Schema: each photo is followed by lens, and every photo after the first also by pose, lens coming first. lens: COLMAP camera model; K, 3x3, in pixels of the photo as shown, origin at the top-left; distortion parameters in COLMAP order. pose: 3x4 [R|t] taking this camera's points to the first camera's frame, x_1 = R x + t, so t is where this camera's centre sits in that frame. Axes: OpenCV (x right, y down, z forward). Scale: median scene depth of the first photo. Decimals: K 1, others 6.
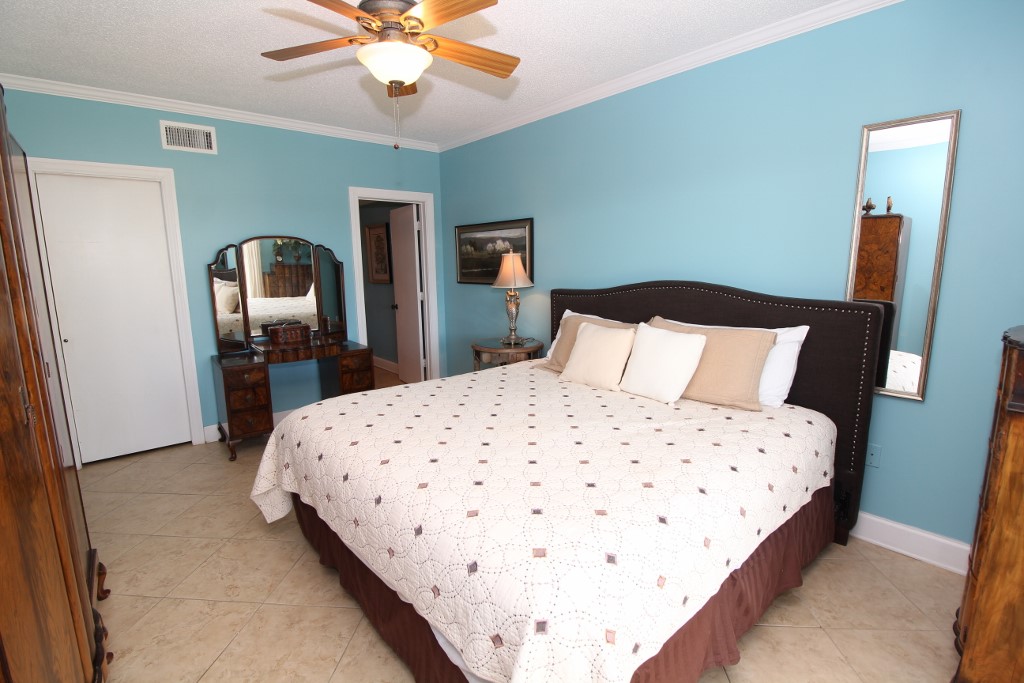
lens RADIAL K [[477.2, 0, 509.5], [0, 477.2, 342.4], [0, 0, 1]] dist [-0.000539, -0.012608]
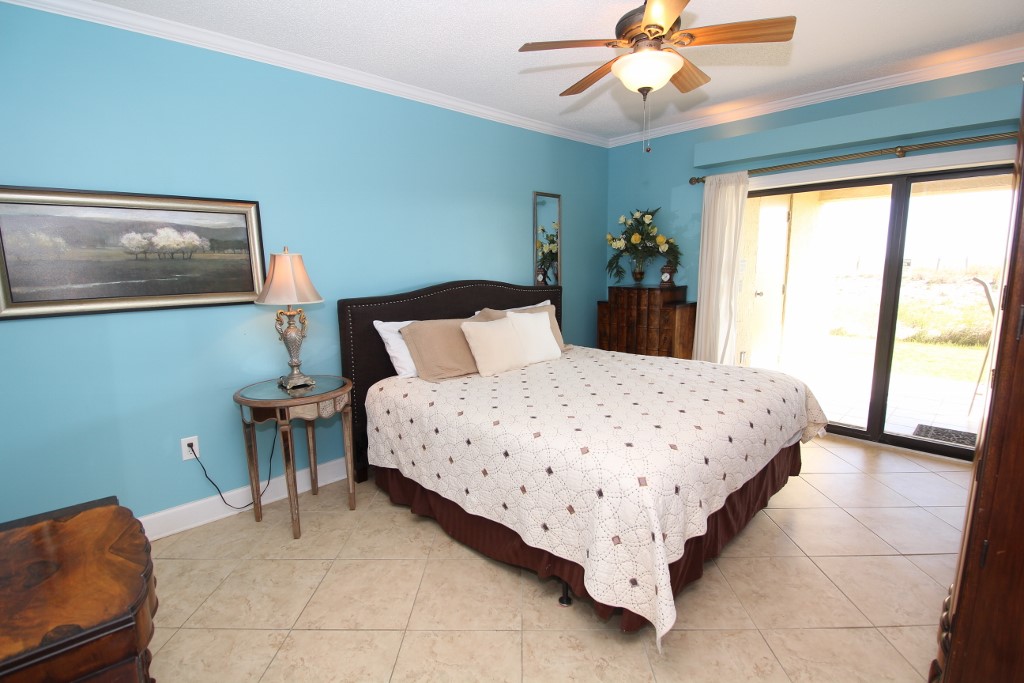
lens RADIAL K [[477.2, 0, 509.5], [0, 477.2, 342.4], [0, 0, 1]] dist [-0.000539, -0.012608]
pose [[-0.054575, -0.146633, 0.987684, -0.673882], [0.181930, 0.971141, 0.154230, -0.108146], [-0.981796, 0.188107, -0.026322, 0.713731]]
